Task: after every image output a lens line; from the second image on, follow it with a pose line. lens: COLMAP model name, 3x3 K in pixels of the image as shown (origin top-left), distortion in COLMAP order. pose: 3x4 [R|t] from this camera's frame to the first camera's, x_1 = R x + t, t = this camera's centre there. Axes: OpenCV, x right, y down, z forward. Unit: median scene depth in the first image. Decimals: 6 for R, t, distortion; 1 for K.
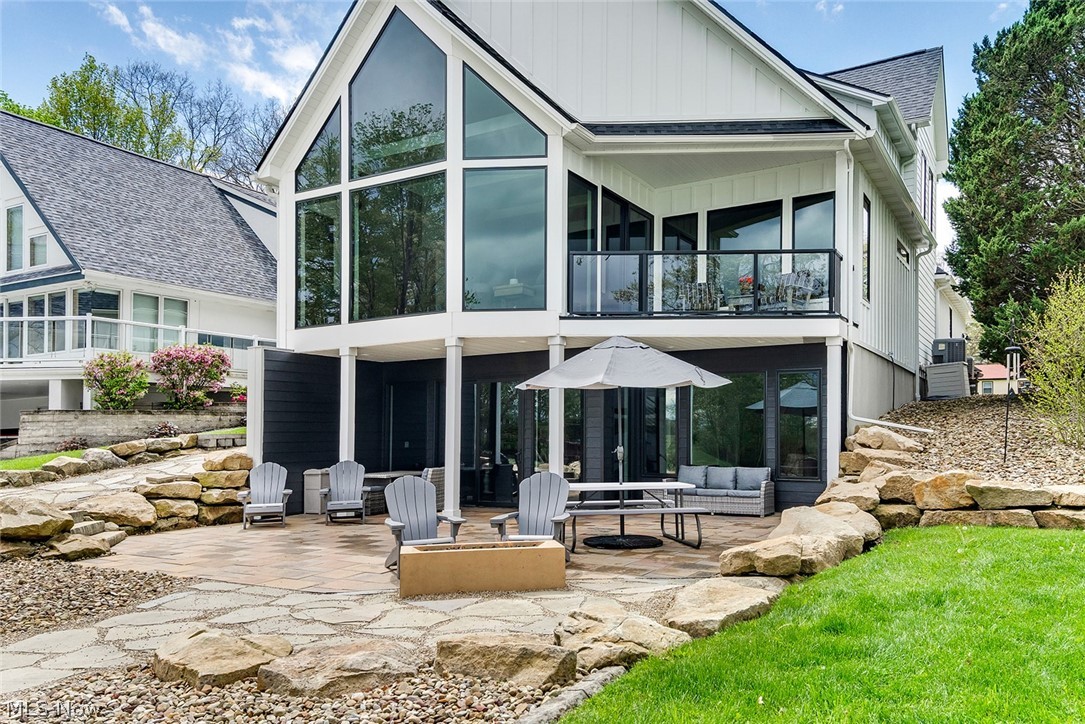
lens RADIAL K [[856.6, 0, 488.9], [0, 856.6, 319.3], [0, 0, 1]] dist [0.093087, -0.004265]
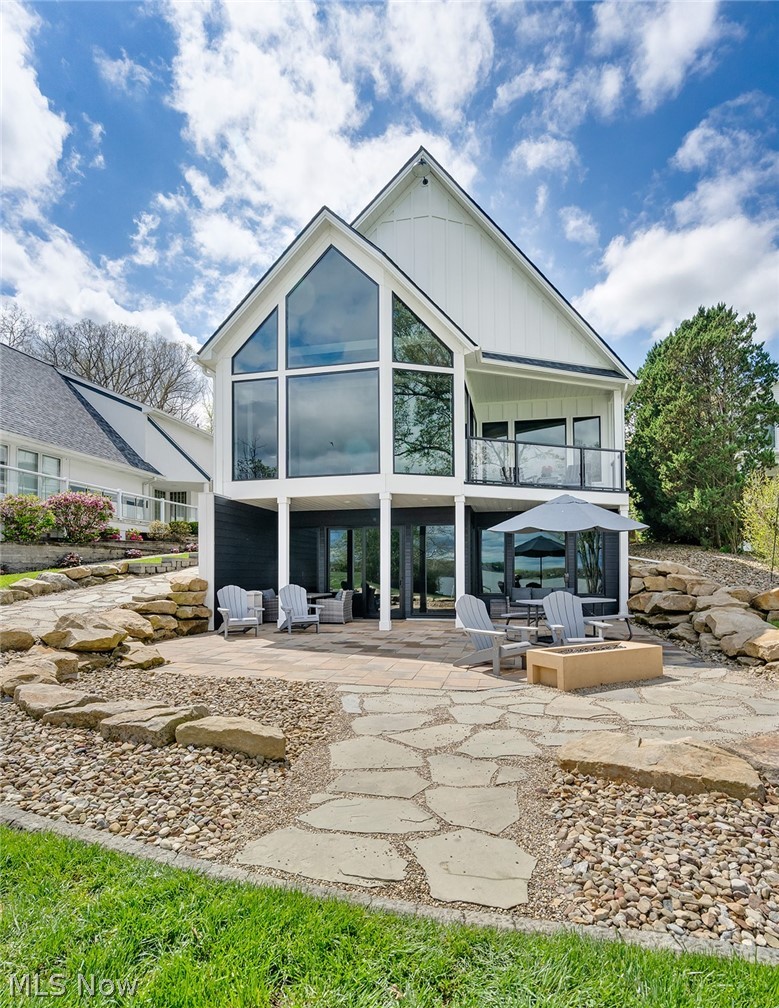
lens RADIAL K [[544.4, 0, 389.5], [0, 544.4, 504.0], [0, 0, 1]] dist [-0.010162, 0.000109]
pose [[0.940564, 0.049594, 0.335975, -0.301236], [-0.052953, 0.998597, 0.000837, 0.035207], [-0.335462, -0.018578, 0.941871, 0.183226]]
